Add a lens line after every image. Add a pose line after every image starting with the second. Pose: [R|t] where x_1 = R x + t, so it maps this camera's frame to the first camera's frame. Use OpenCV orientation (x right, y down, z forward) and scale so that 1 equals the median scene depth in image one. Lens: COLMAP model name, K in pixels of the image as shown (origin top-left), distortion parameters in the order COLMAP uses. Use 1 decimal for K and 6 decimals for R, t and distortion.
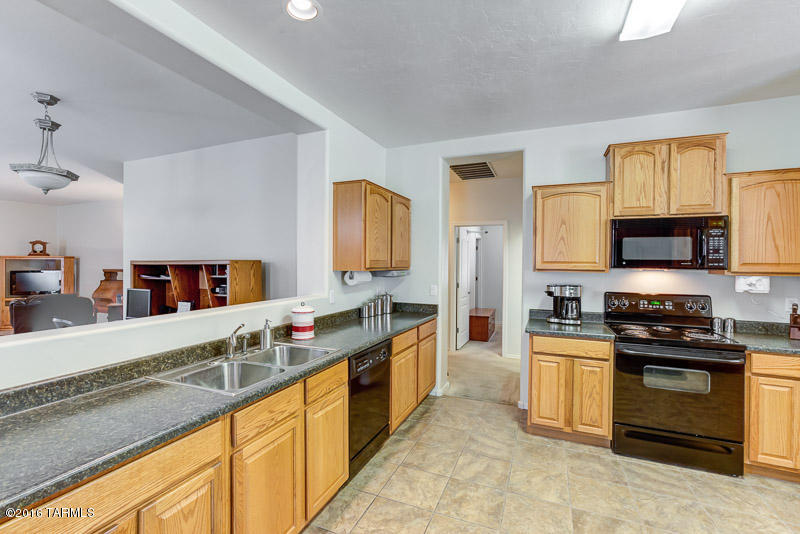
lens RADIAL K [[358.6, 0, 396.5], [0, 358.6, 263.9], [0, 0, 1]] dist [-0.034965, 0.019929]
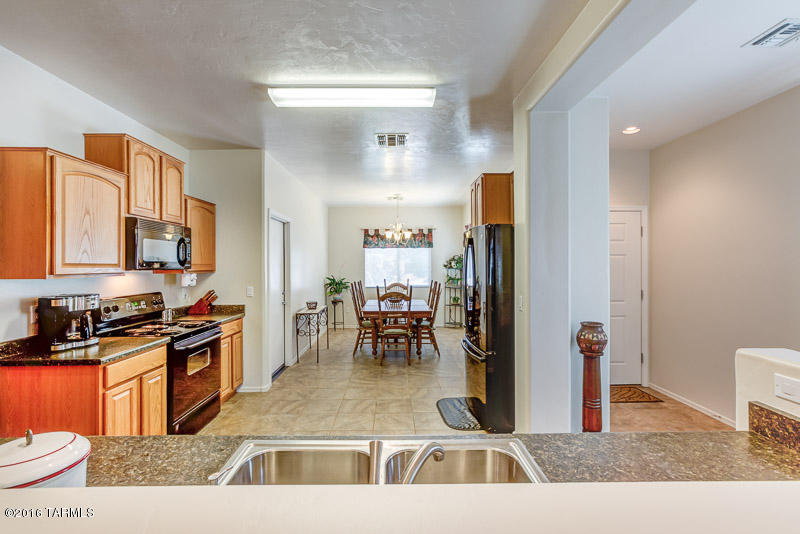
lens RADIAL K [[358.6, 0, 396.5], [0, 358.6, 263.9], [0, 0, 1]] dist [-0.034965, 0.019929]
pose [[-0.402003, -0.004992, 0.915625, -0.533724], [0.003113, 0.999972, 0.006818, -0.009771], [-0.915633, 0.005591, -0.401976, 0.780656]]
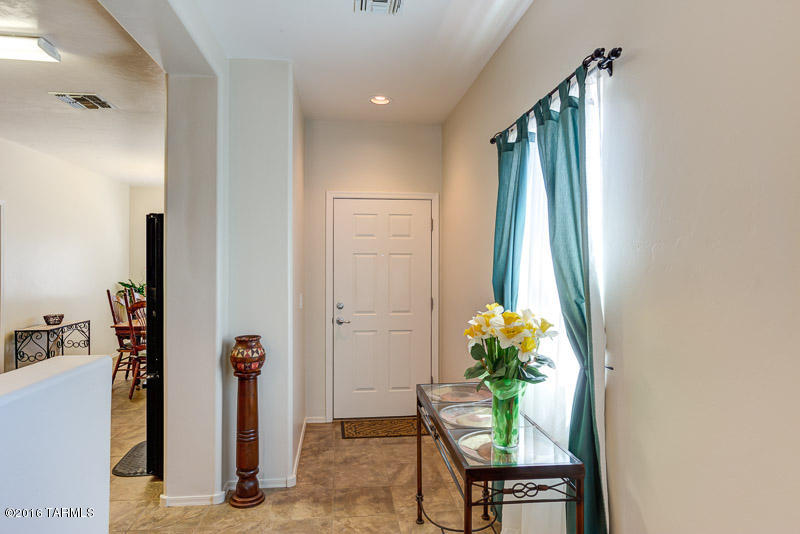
lens RADIAL K [[490.5, 0, 400.0], [0, 490.5, 267.0], [0, 0, 1]] dist [0.004373, 0.002541]
pose [[-0.494220, -0.010207, 0.869277, -0.973392], [-0.004176, 0.999947, 0.009367, -0.006763], [-0.869327, 0.001000, -0.494236, 0.157194]]
